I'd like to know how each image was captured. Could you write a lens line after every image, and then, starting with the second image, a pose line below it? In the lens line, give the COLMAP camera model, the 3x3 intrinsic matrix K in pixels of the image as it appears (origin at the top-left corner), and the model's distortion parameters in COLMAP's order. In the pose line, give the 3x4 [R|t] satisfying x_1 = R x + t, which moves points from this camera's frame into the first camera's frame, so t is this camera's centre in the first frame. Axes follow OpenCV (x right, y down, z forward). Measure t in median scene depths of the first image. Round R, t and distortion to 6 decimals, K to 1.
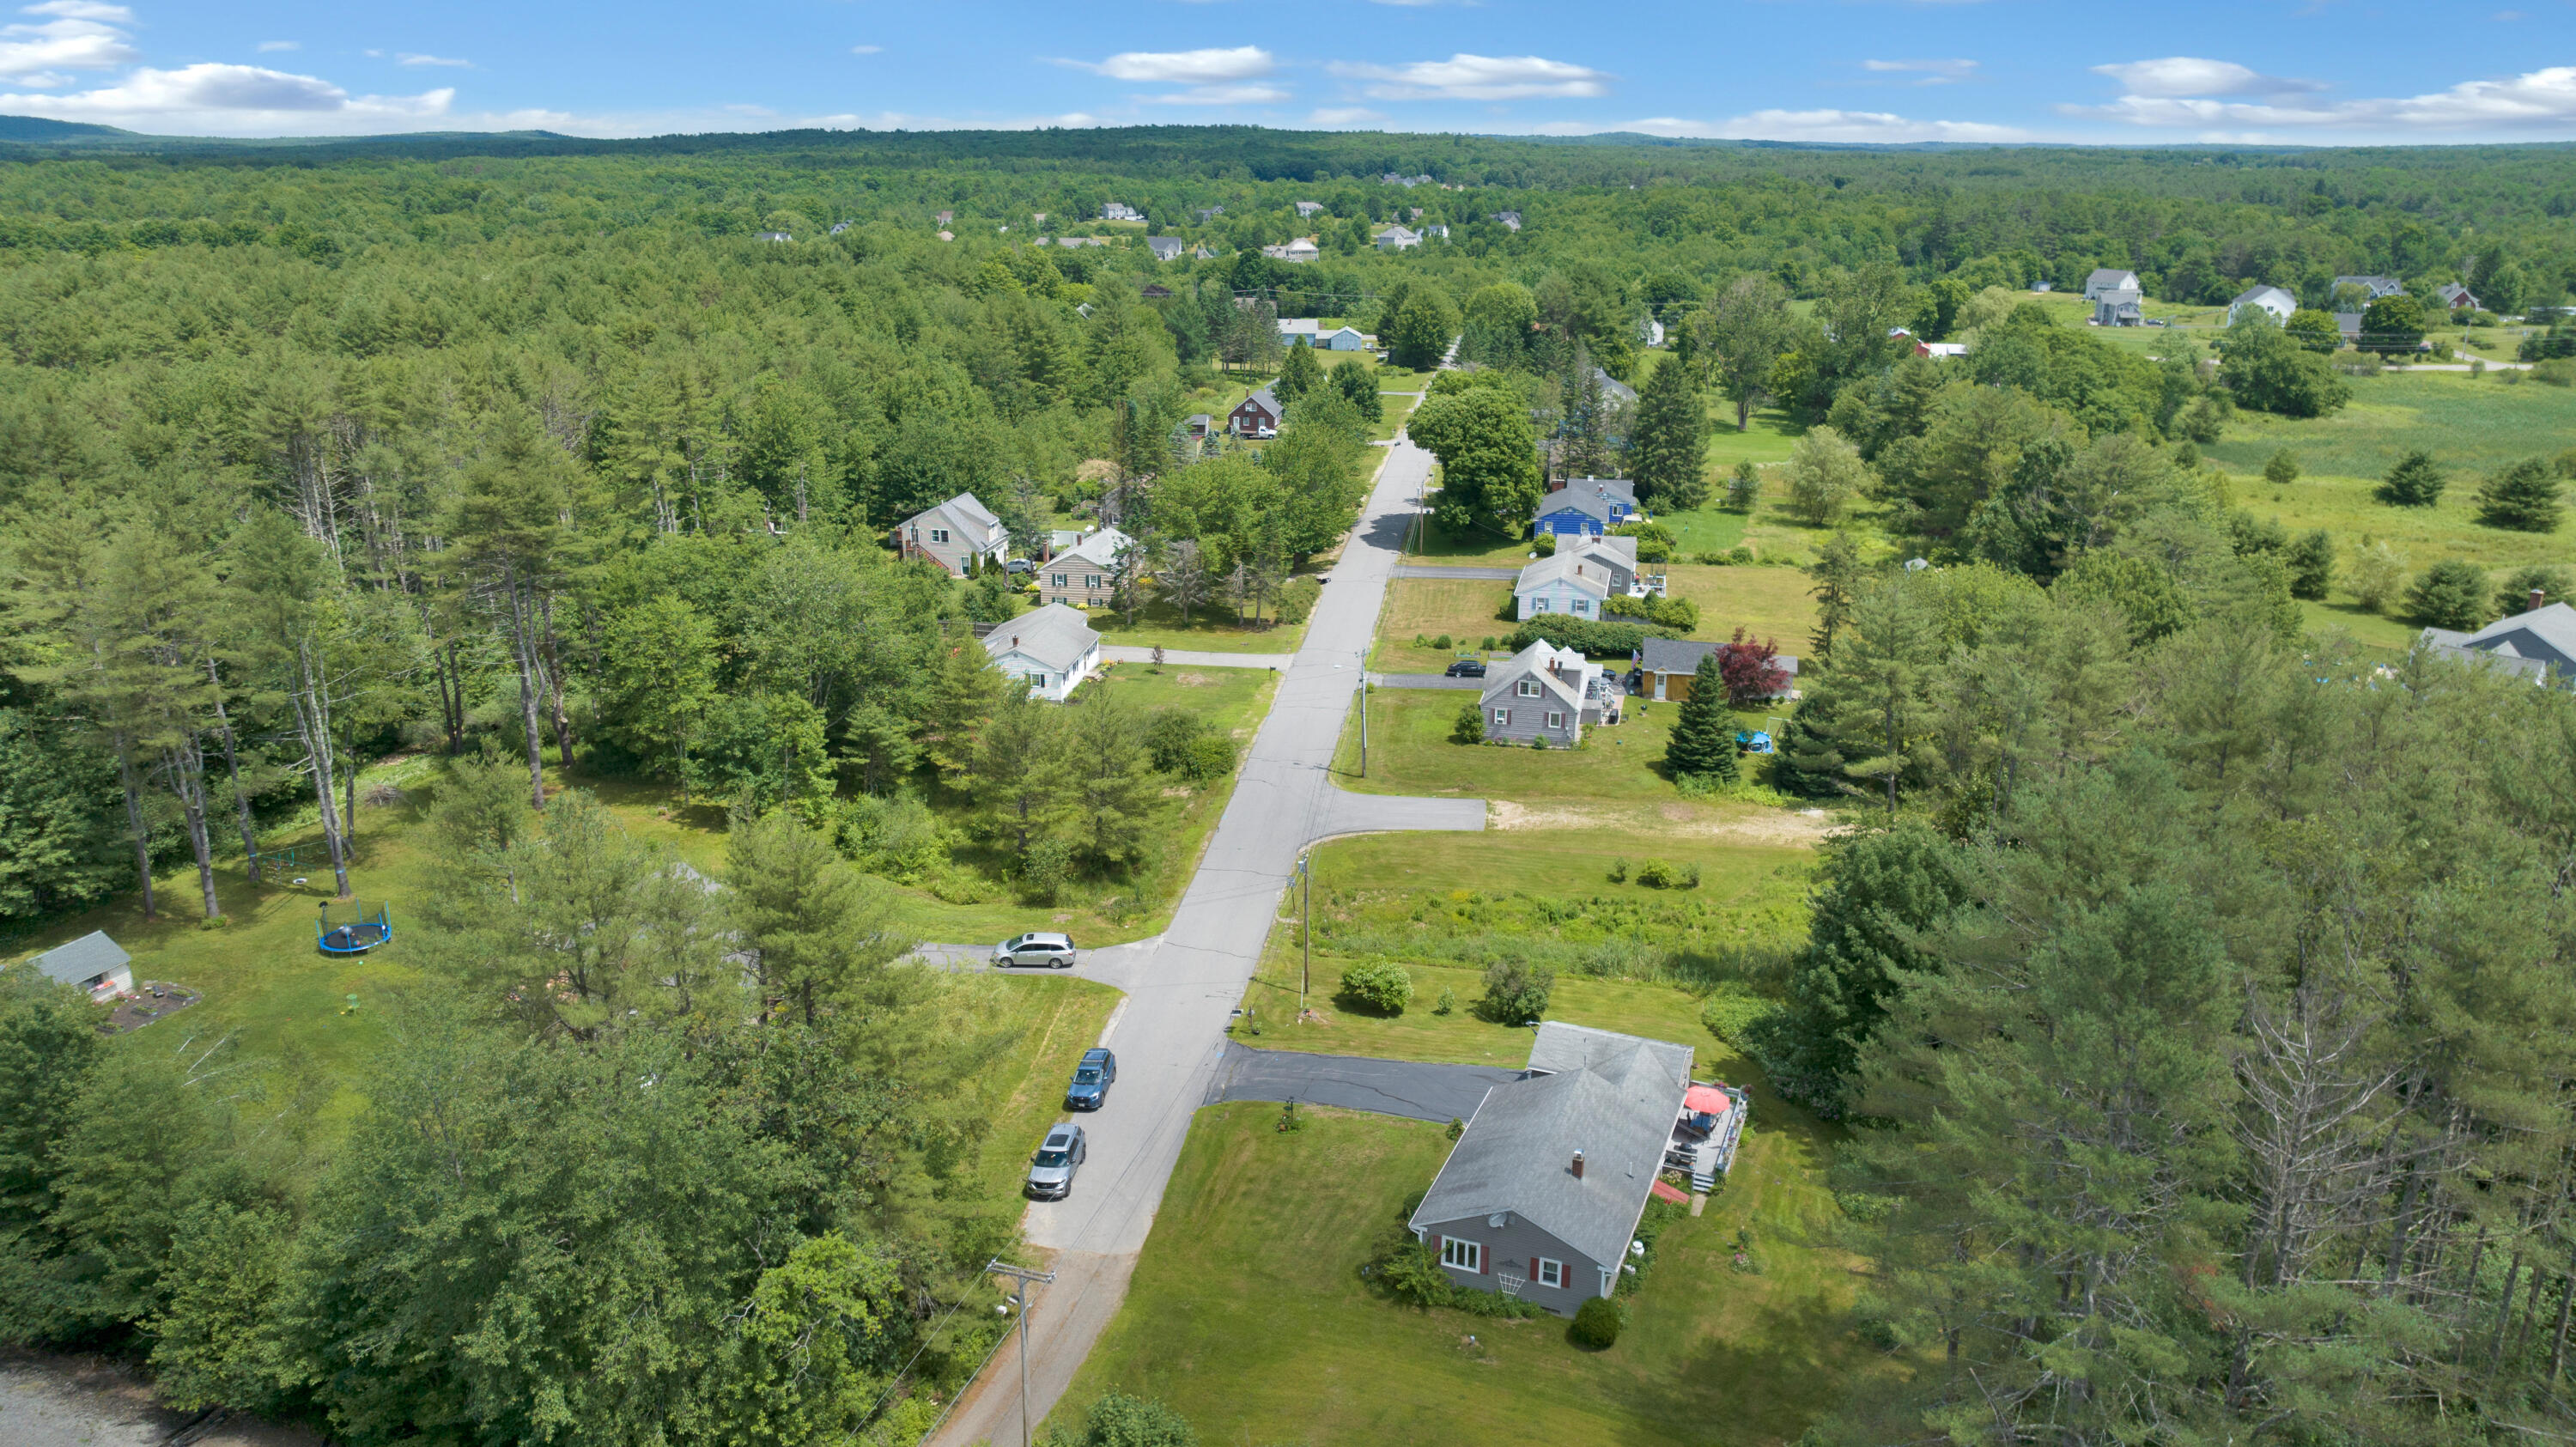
lens RADIAL K [[1802.8, 0, 1323.3], [0, 1802.8, 744.6], [0, 0, 1]] dist [-0.020474, 0.026385]
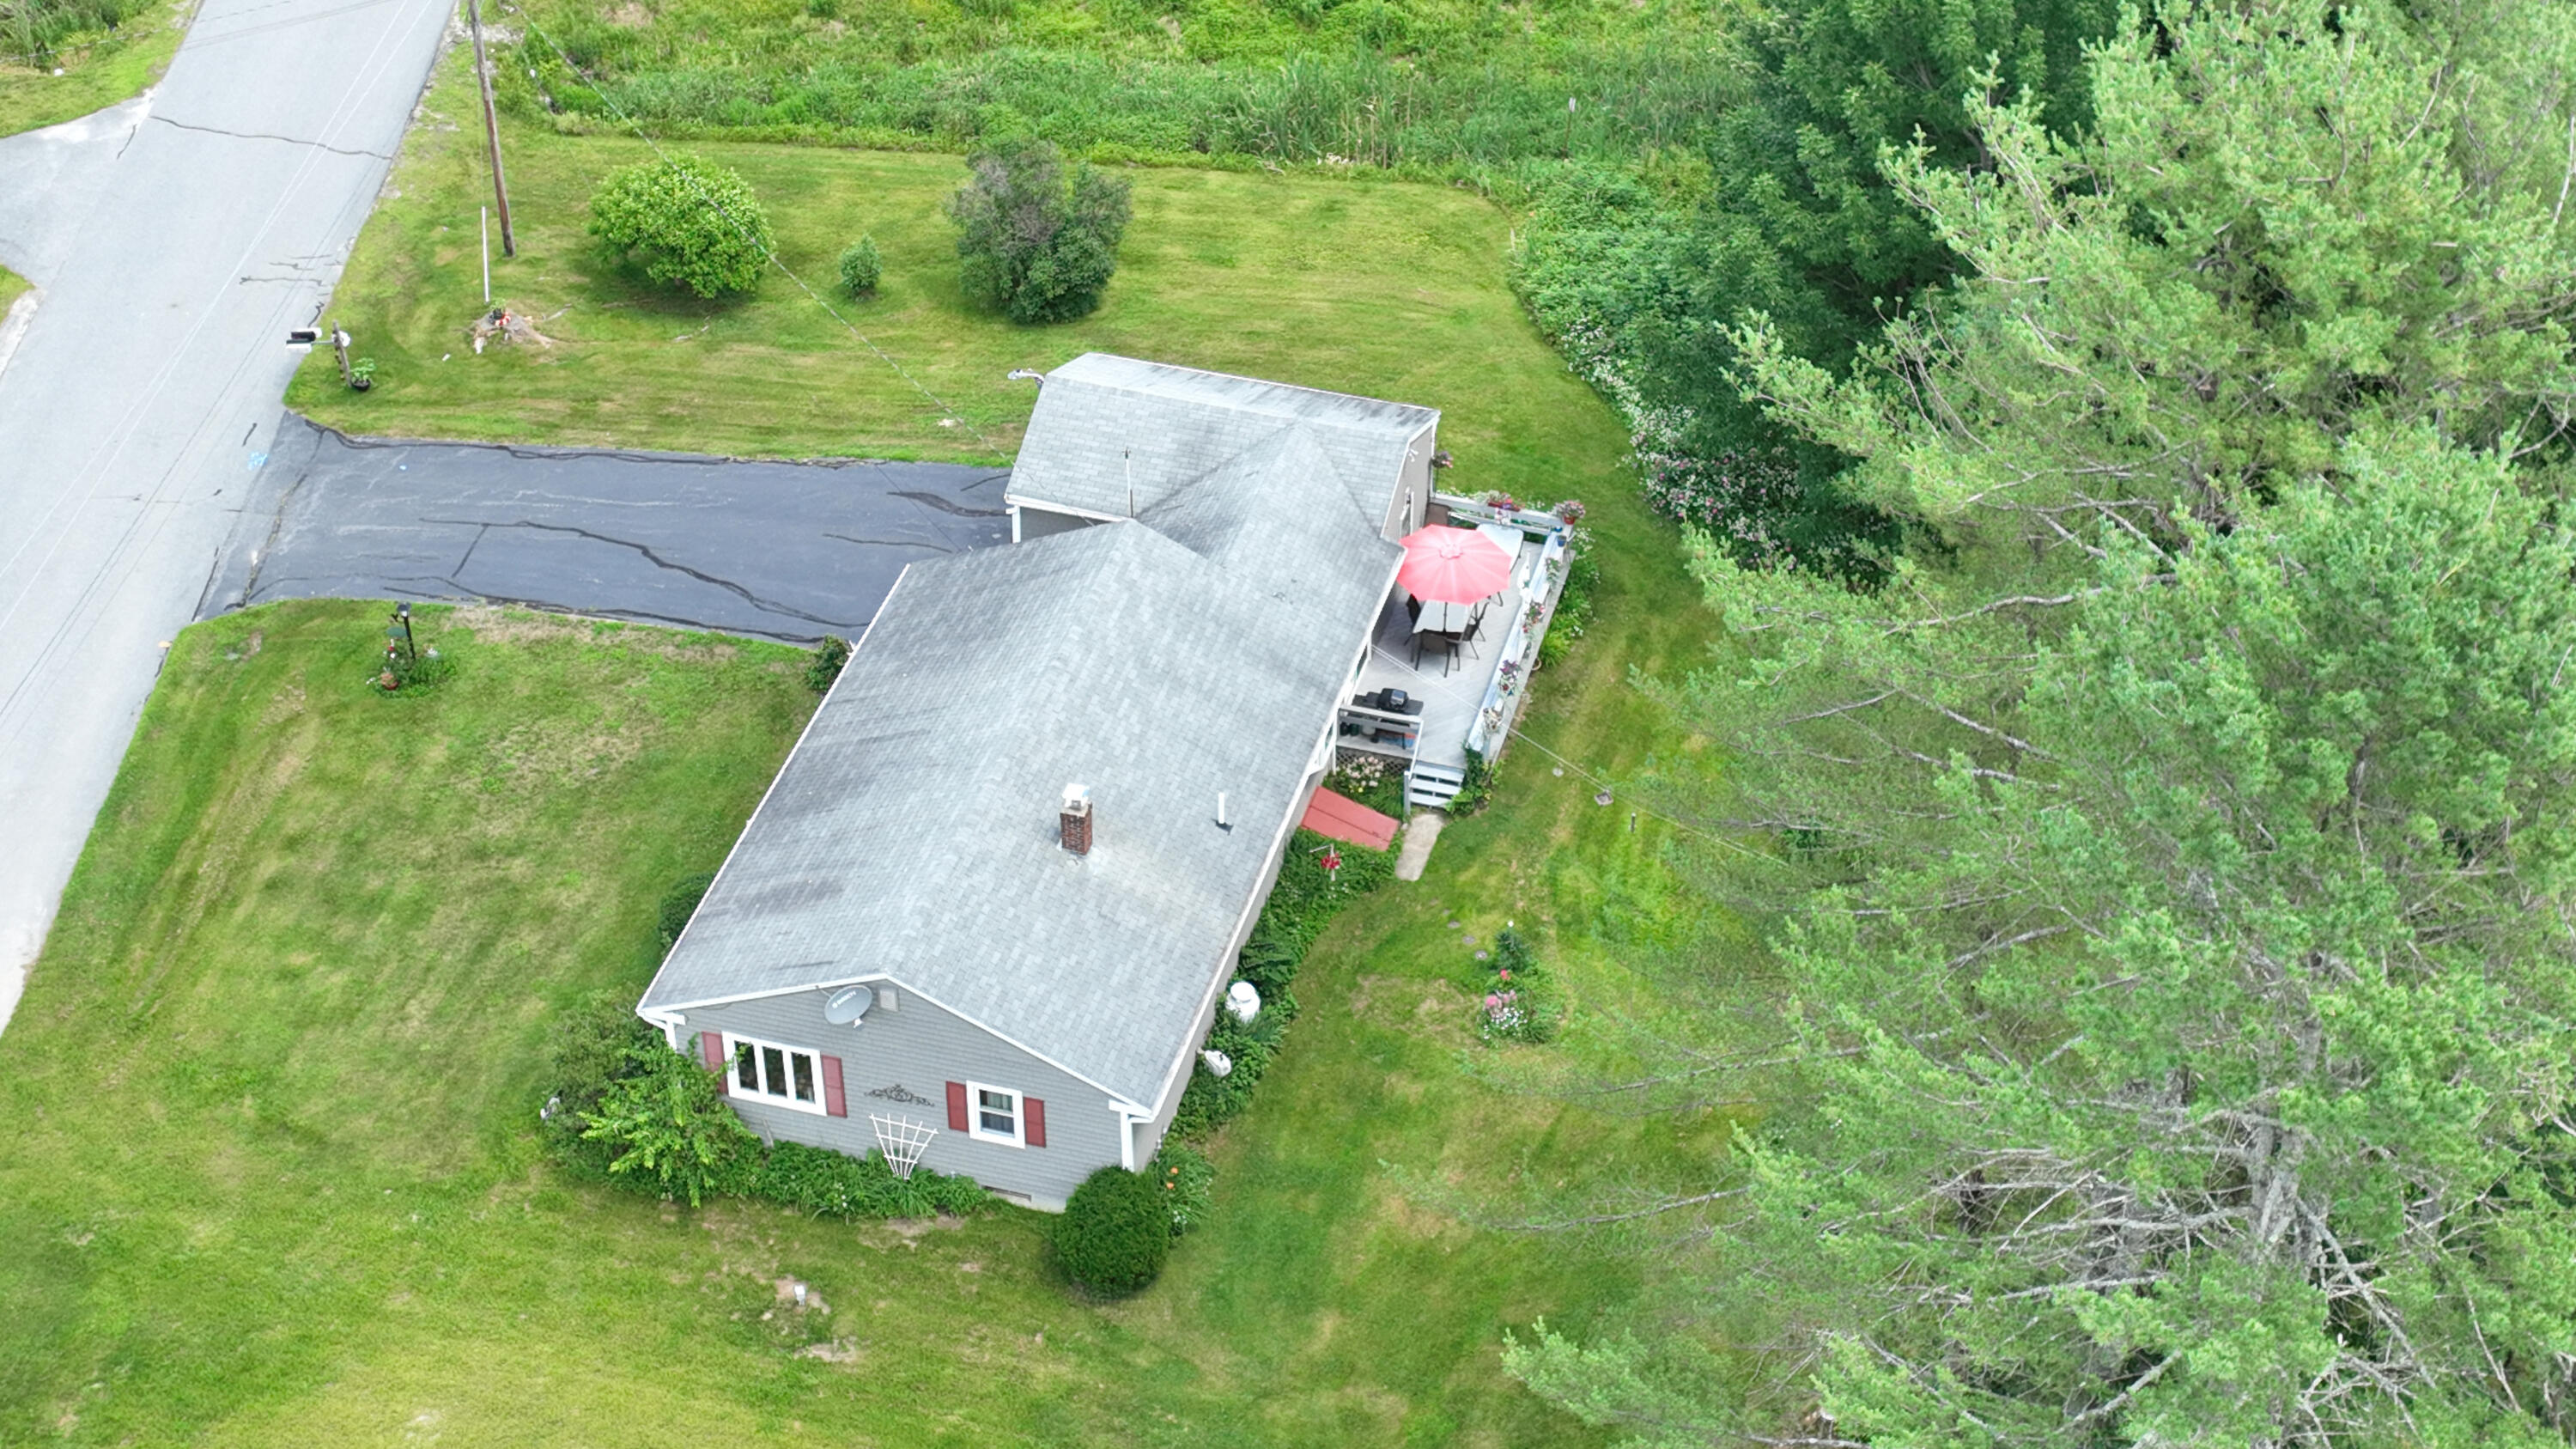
lens RADIAL K [[3846.1, 0, 1307.7], [0, 3846.1, 722.1], [0, 0, 1]] dist [0.060456, 0.000000]
pose [[0.995685, -0.063583, 0.067587, 0.094898], [0.035666, 0.934628, 0.353833, -0.054595], [-0.085667, -0.349896, 0.932863, 0.158910]]
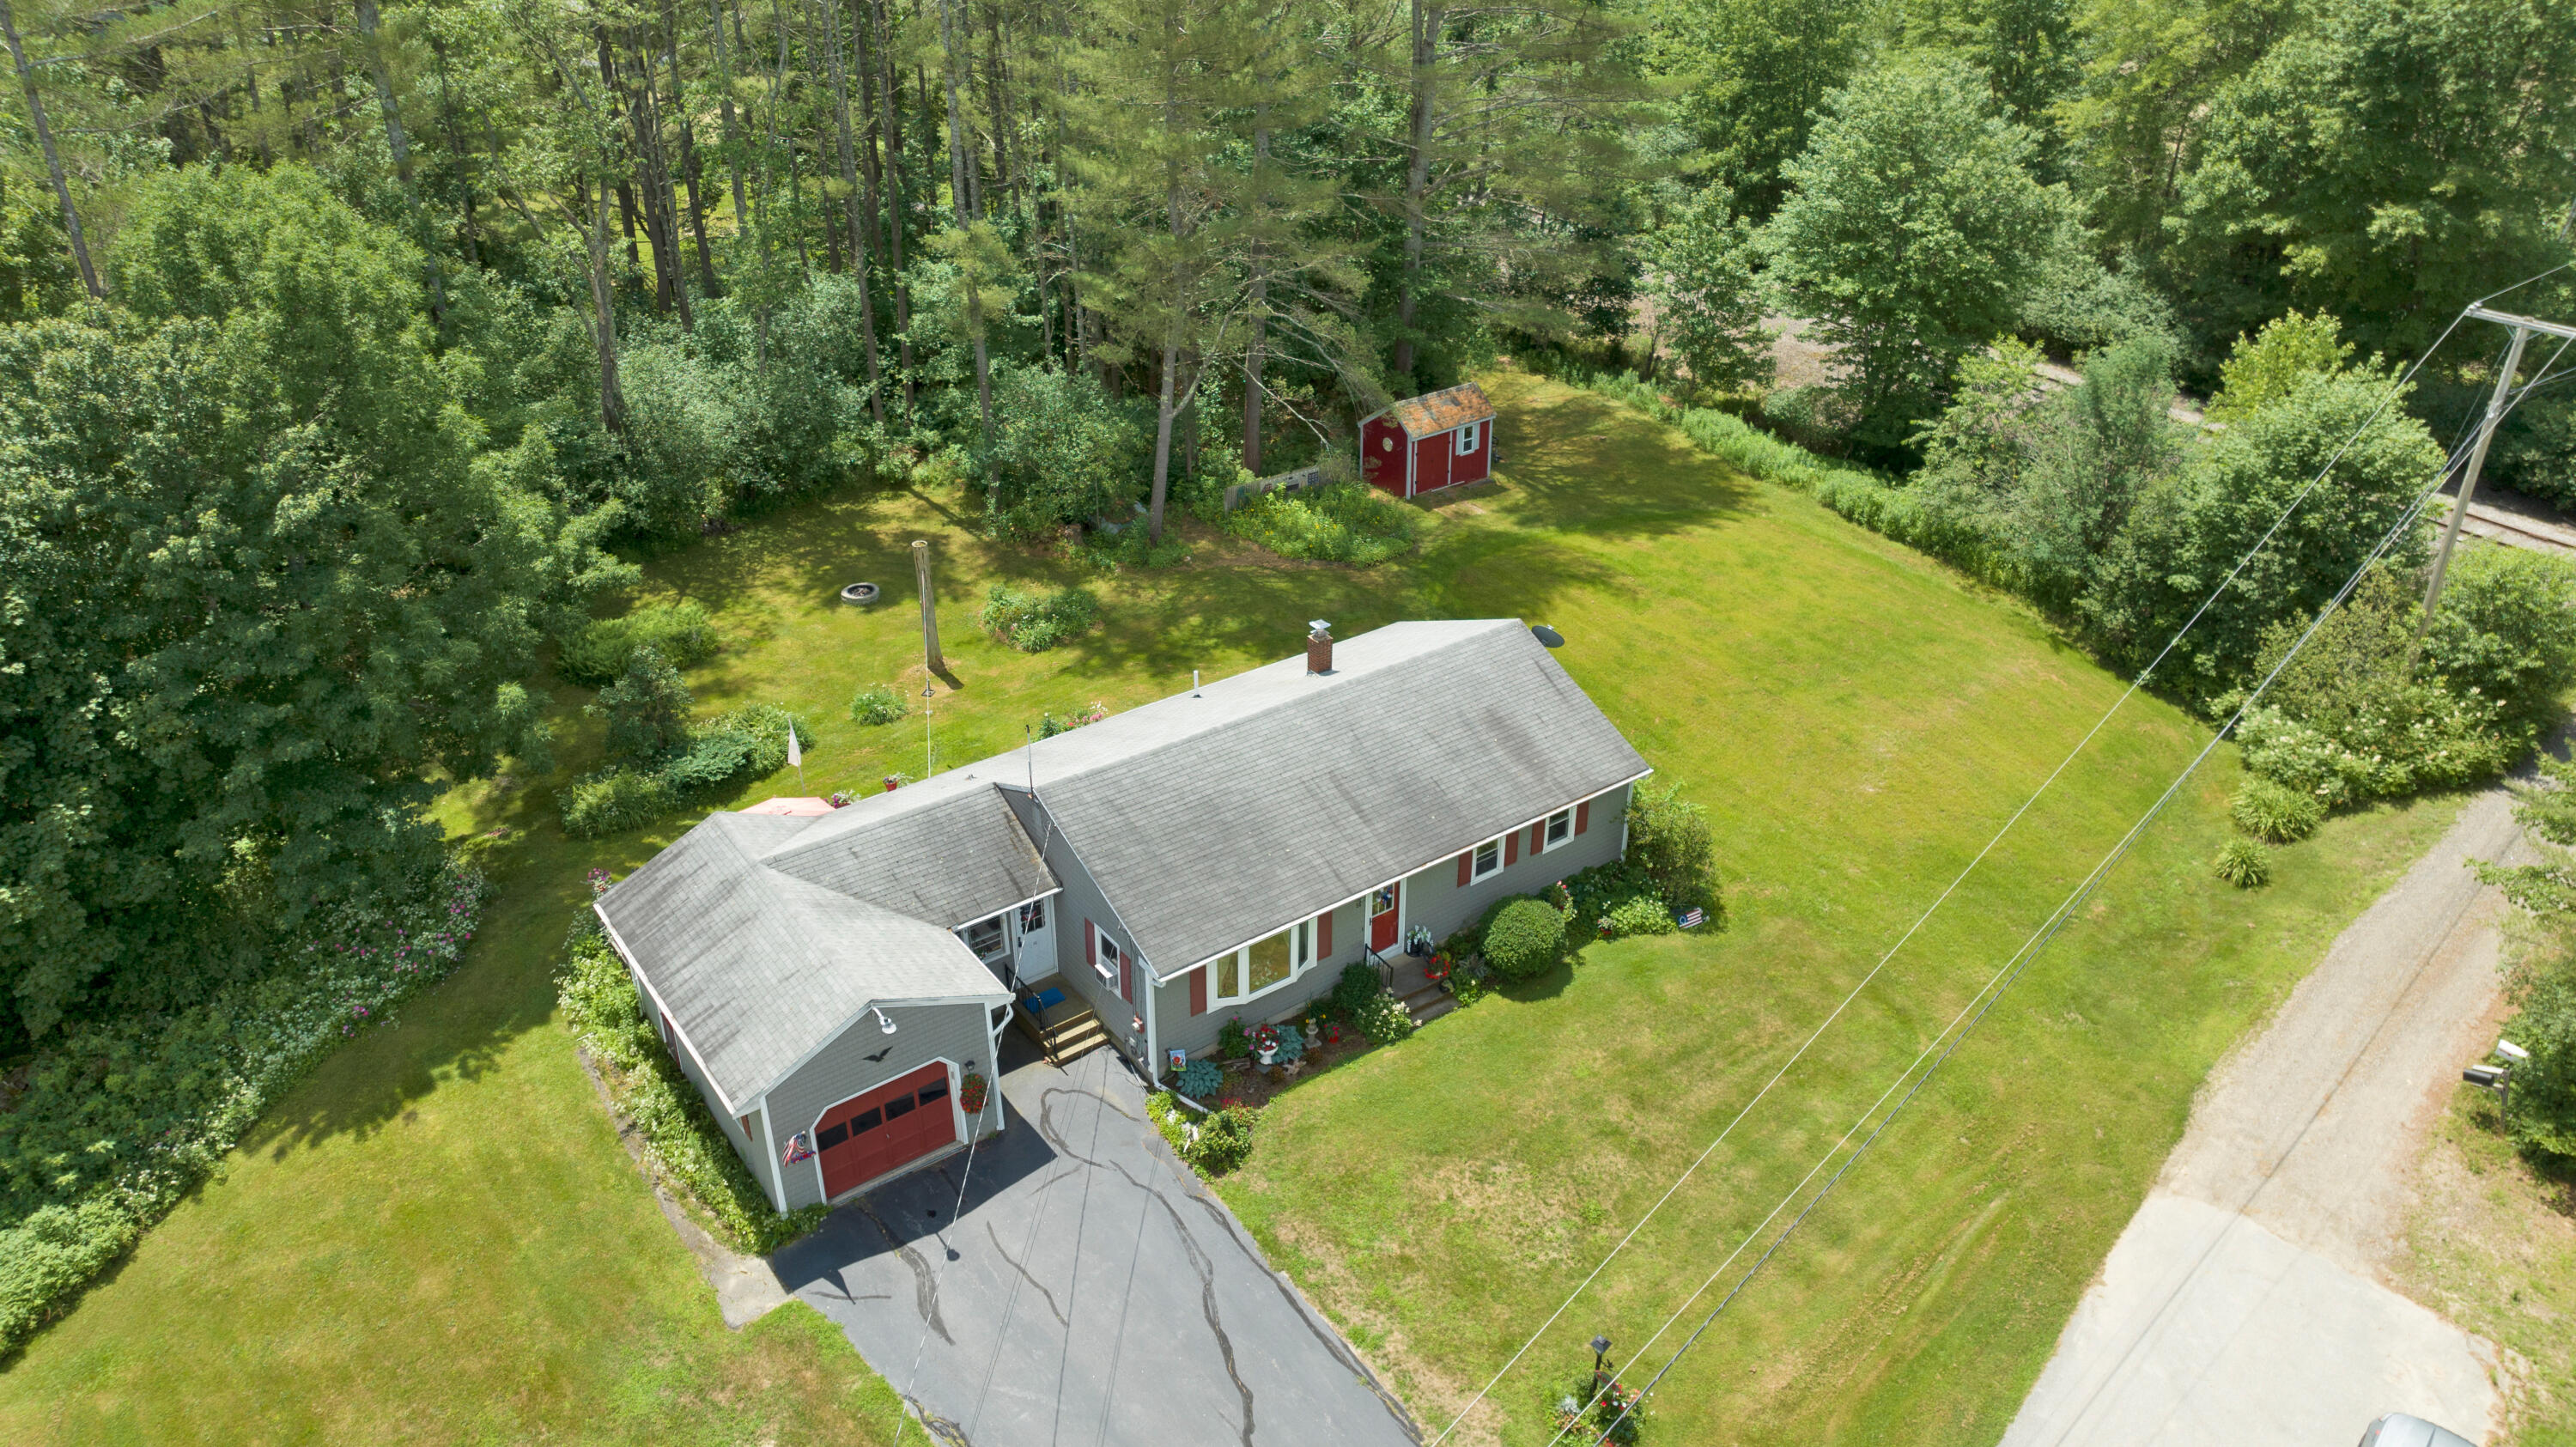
lens RADIAL K [[1802.8, 0, 1282.5], [0, 1802.8, 721.5], [0, 0, 1]] dist [-0.020474, 0.026385]
pose [[-0.836897, -0.279345, 0.470713, -0.070713], [0.167188, 0.688412, 0.705788, -0.085823], [-0.521203, 0.669369, -0.529427, 0.897965]]
